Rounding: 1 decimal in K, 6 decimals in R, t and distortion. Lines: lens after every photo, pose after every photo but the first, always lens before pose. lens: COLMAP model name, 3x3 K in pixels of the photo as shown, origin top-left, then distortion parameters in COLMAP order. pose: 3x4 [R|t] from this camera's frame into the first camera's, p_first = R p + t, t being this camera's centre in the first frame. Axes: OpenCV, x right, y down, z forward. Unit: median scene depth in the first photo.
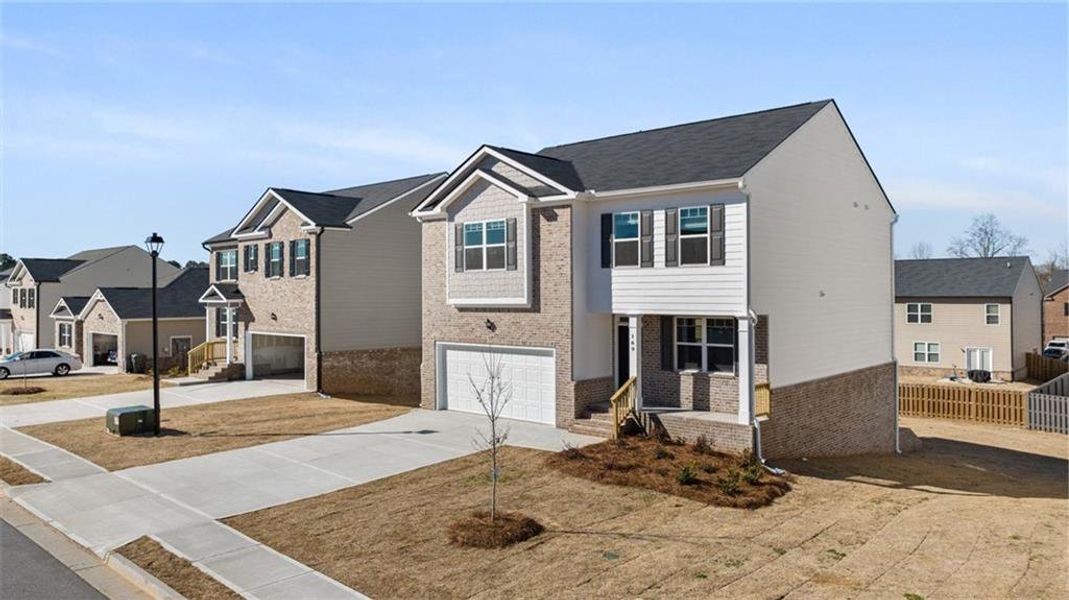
lens RADIAL K [[771.4, 0, 534.5], [0, 771.4, 300.0], [0, 0, 1]] dist [-0.019926, -0.000896]
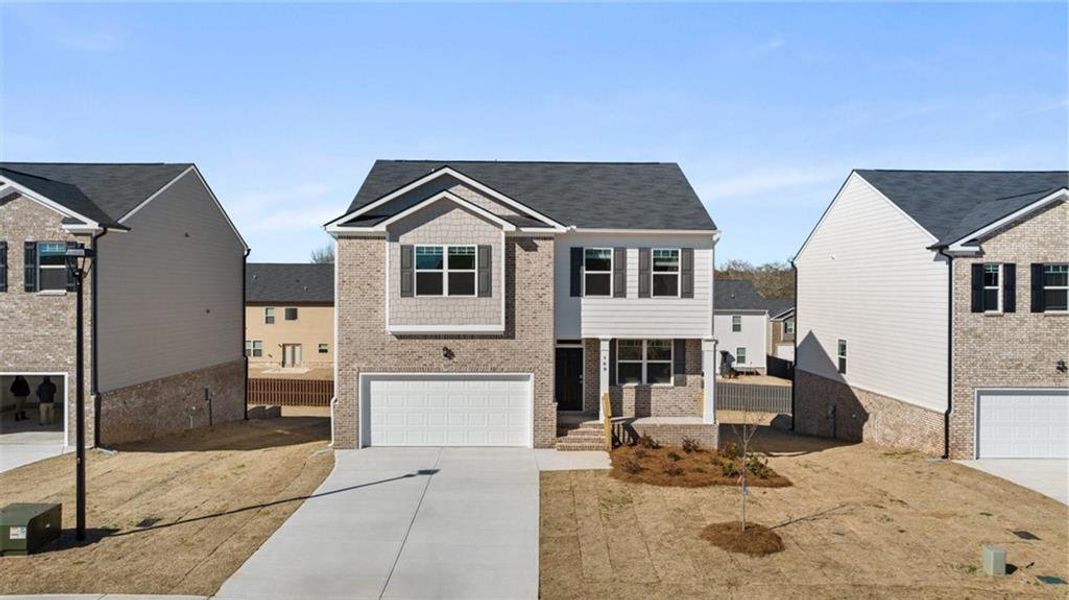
lens RADIAL K [[771.4, 0, 534.5], [0, 771.4, 300.0], [0, 0, 1]] dist [-0.019926, -0.000896]
pose [[0.723774, -0.005472, 0.690015, -0.704249], [-0.003263, 0.999930, 0.011352, -0.048828], [-0.690029, -0.010468, 0.723706, 0.245161]]
